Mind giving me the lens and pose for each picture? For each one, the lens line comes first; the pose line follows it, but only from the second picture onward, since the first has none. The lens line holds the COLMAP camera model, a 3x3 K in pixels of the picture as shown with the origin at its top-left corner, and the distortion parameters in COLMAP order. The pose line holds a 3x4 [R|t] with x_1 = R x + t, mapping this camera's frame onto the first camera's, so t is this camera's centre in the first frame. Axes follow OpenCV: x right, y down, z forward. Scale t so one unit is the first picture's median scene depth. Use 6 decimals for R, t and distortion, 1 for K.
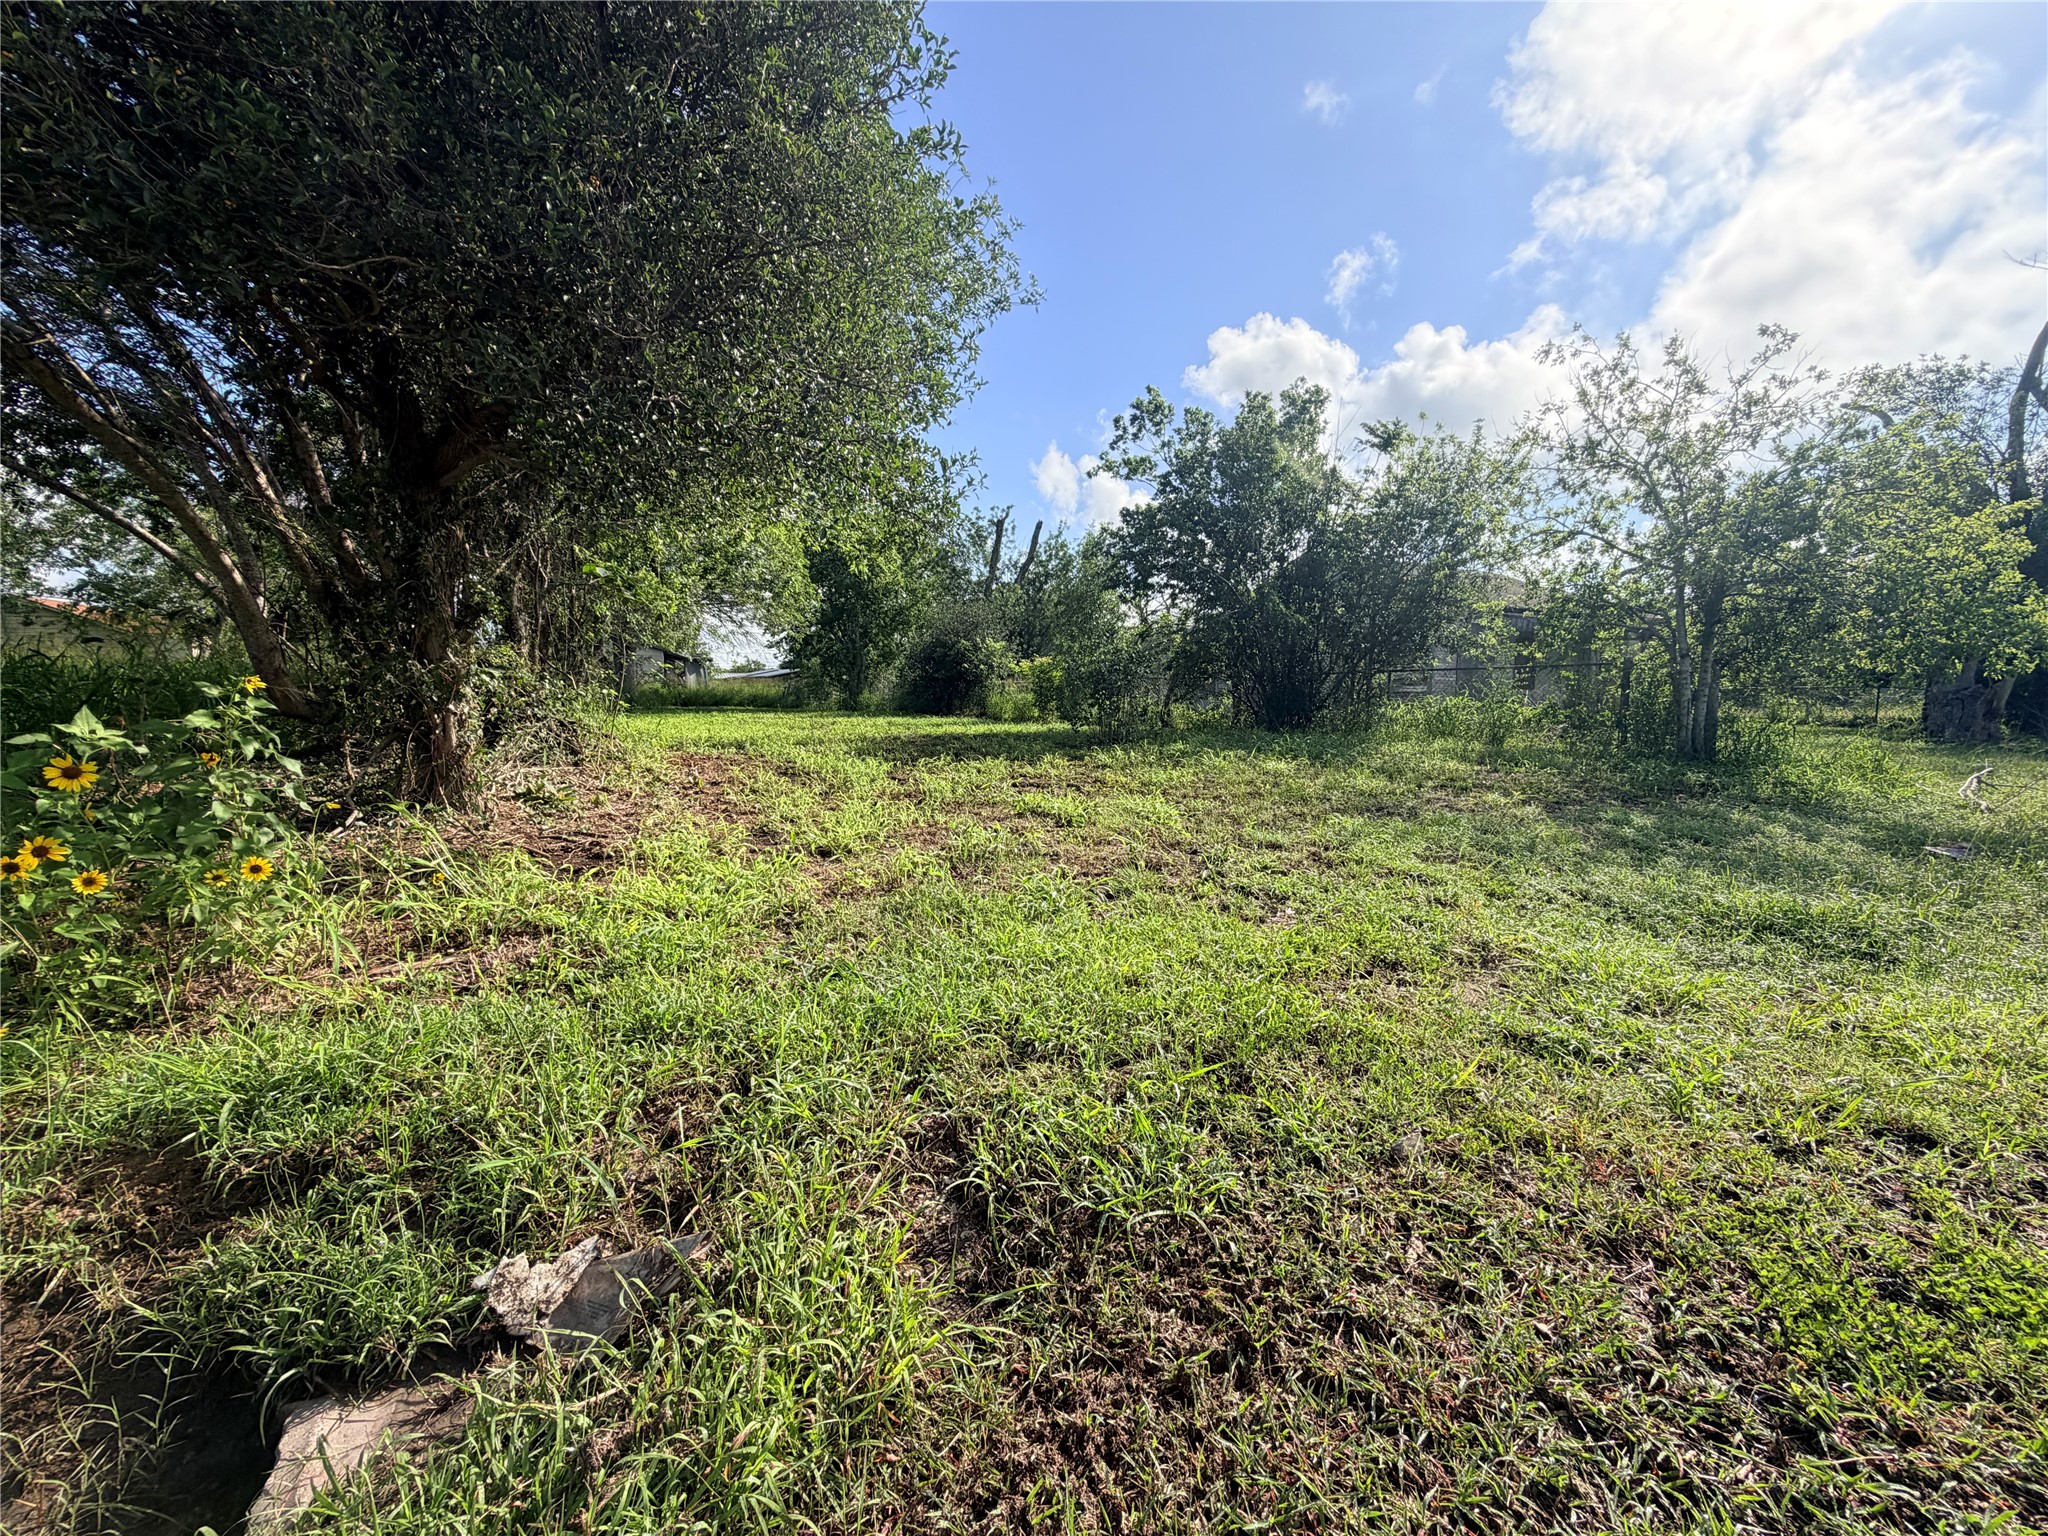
lens RADIAL K [[828.8, 0, 1021.2], [0, 828.8, 764.8], [0, 0, 1]] dist [0.000024, 0.000051]
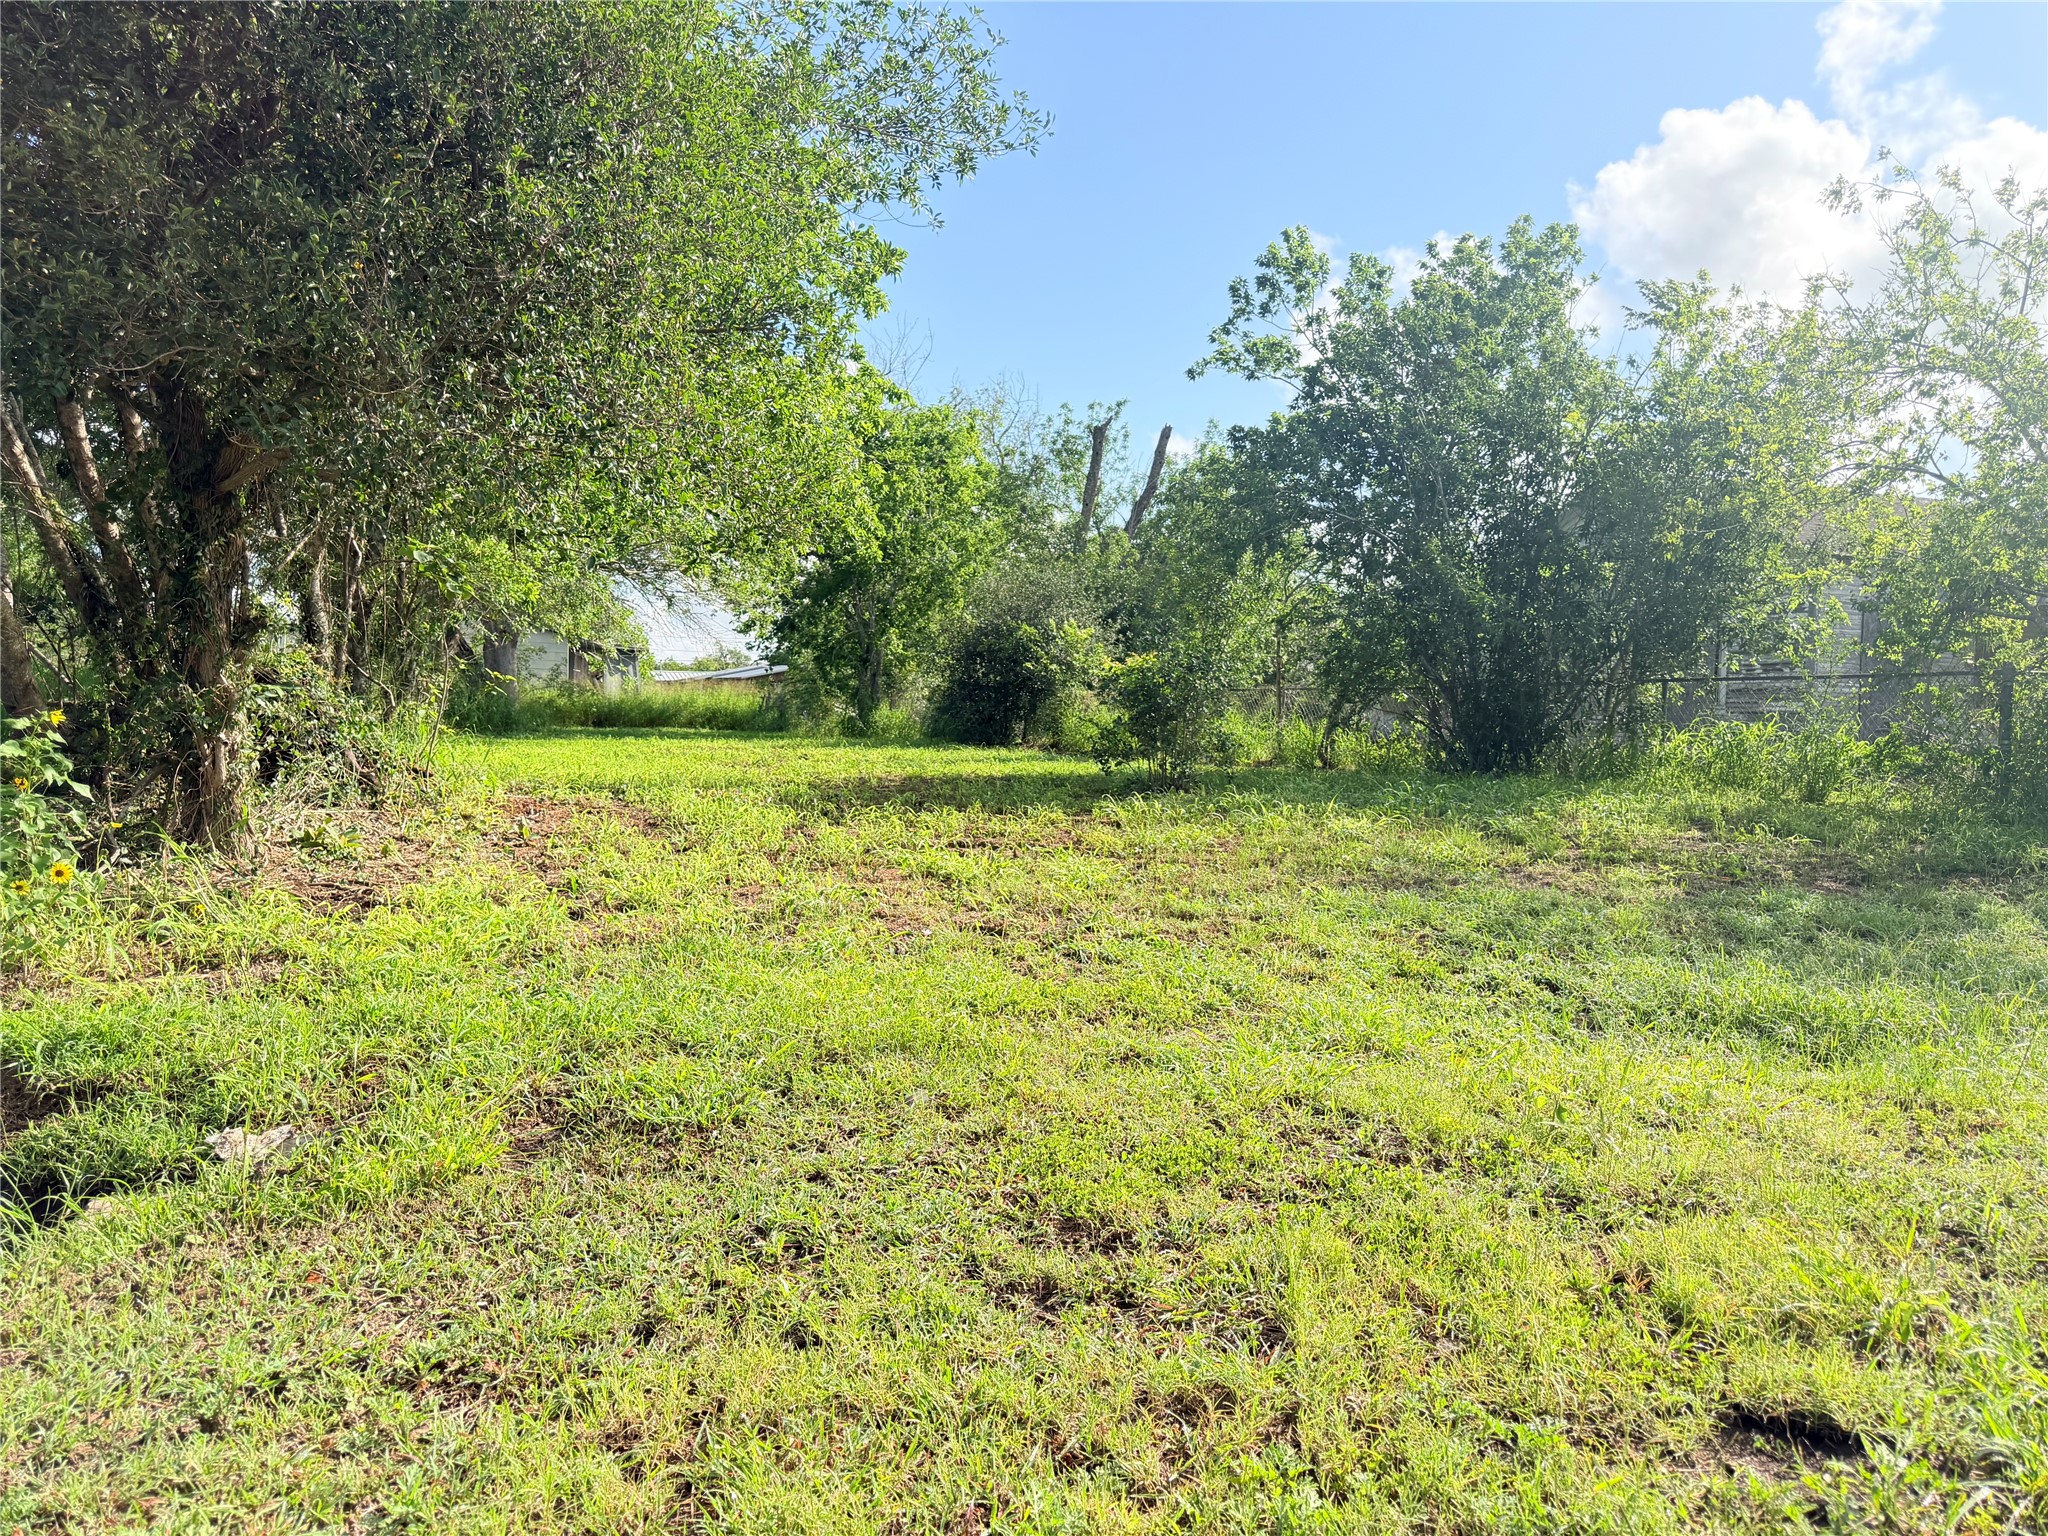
lens RADIAL K [[1457.6, 0, 1019.1], [0, 1457.6, 764.1], [0, 0, 1]] dist [0.047319, -0.061837]
pose [[0.993580, 0.009383, -0.112738, 0.131950], [-0.014762, 0.998787, -0.046967, 0.008653], [0.112161, 0.048330, 0.992514, -0.181633]]
